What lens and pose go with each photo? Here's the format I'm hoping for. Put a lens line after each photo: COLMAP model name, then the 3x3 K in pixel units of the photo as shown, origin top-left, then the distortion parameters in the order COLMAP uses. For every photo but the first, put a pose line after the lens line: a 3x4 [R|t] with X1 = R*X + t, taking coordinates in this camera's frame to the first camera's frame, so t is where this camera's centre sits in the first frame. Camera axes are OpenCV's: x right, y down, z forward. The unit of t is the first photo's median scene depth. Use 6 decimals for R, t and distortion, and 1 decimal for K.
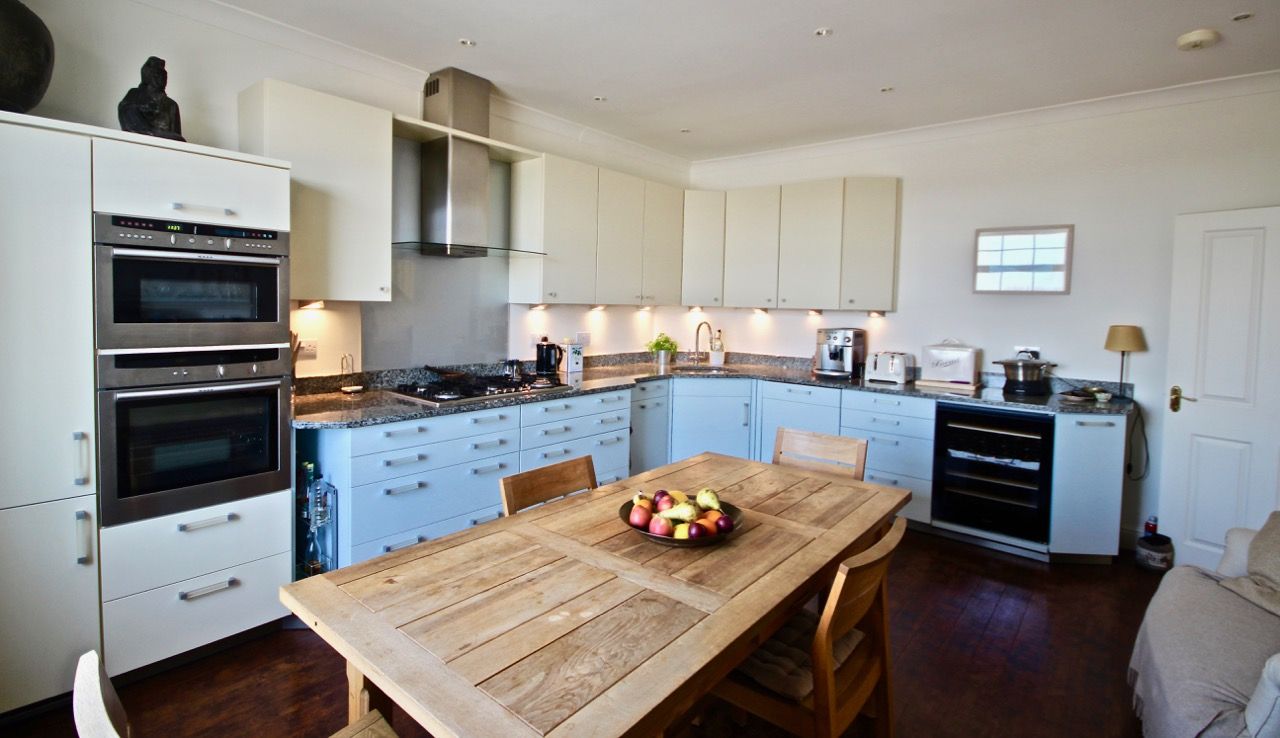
lens RADIAL K [[590.8, 0, 632.7], [0, 590.8, 371.9], [0, 0, 1]] dist [-0.002535, -0.000229]
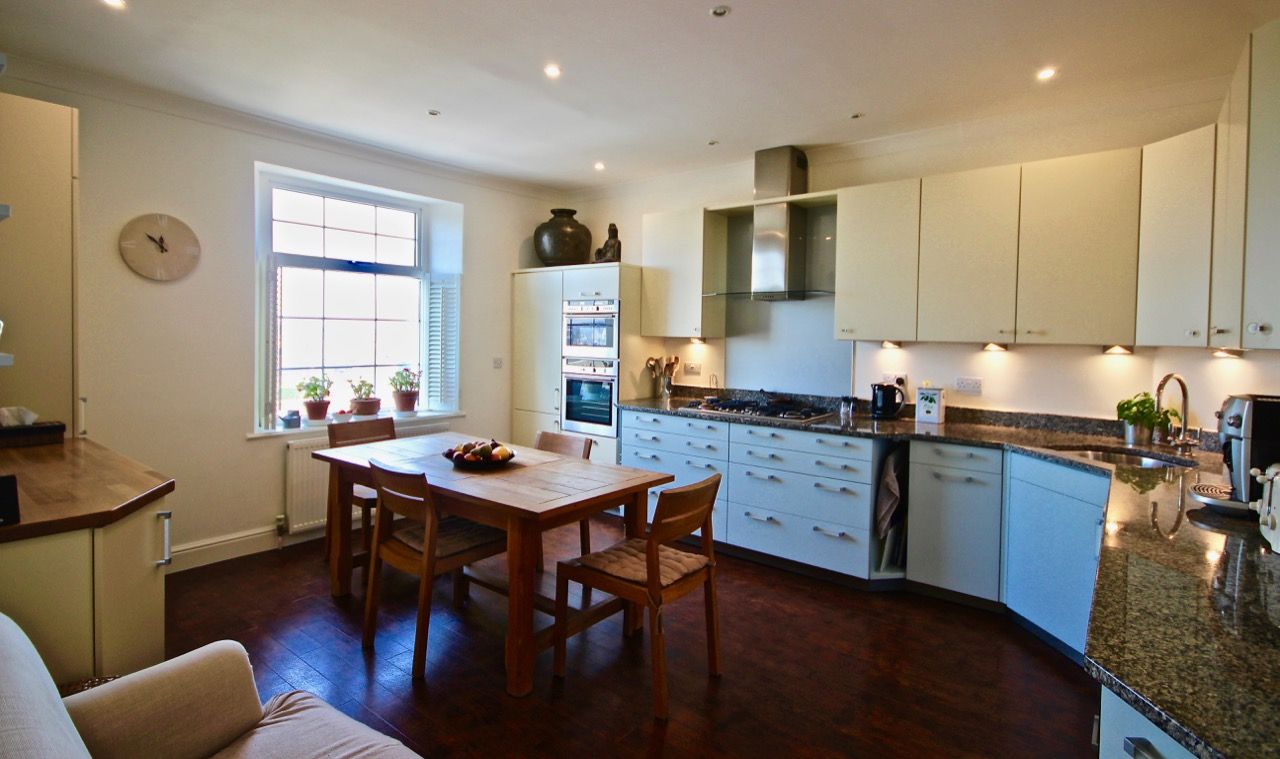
lens RADIAL K [[629.7, 0, 632.5], [0, 629.7, 359.1], [0, 0, 1]] dist [0.002432, 0.000405]
pose [[0.032910, 0.021315, -0.999231, 0.946464], [-0.129669, 0.991414, 0.016877, -0.060907], [0.991011, 0.129014, 0.035391, 0.672590]]
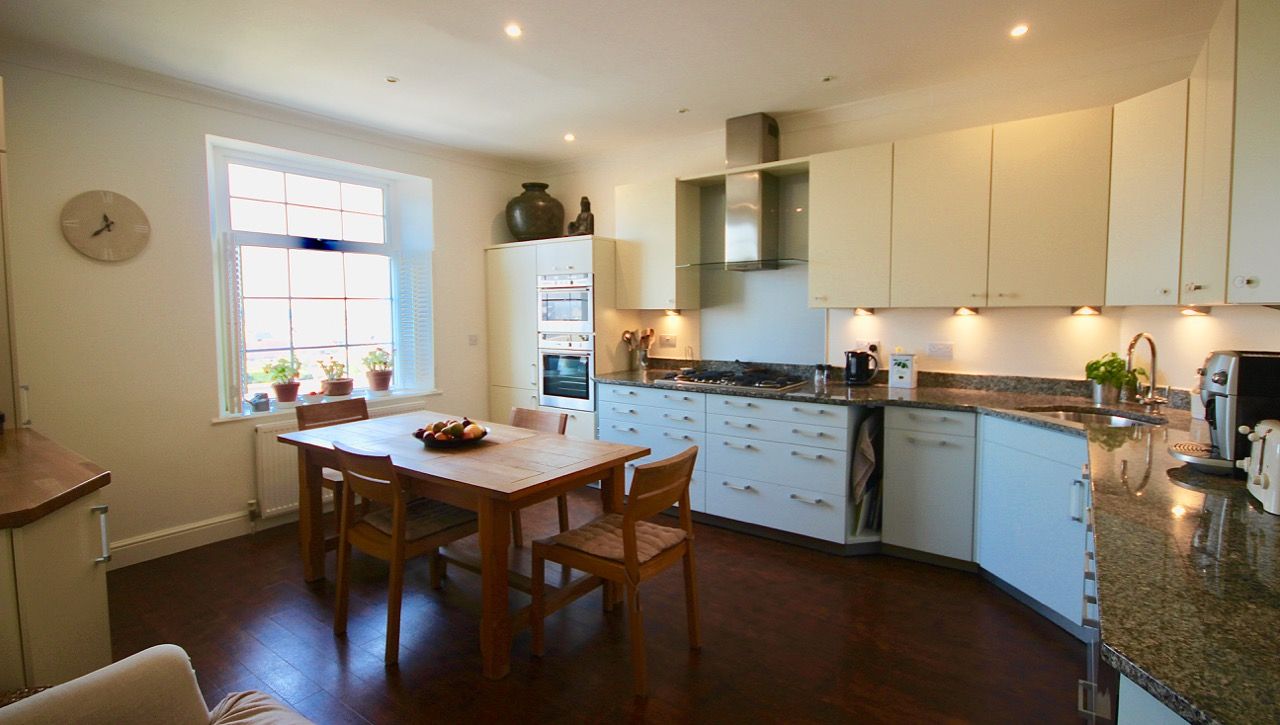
lens RADIAL K [[600.2, 0, 637.8], [0, 600.2, 355.8], [0, 0, 1]] dist [-0.000663, -0.000664]
pose [[0.073991, 0.054684, -0.995758, 0.883960], [-0.106817, 0.993186, 0.046606, -0.055581], [0.991522, 0.102916, 0.079328, 0.686878]]
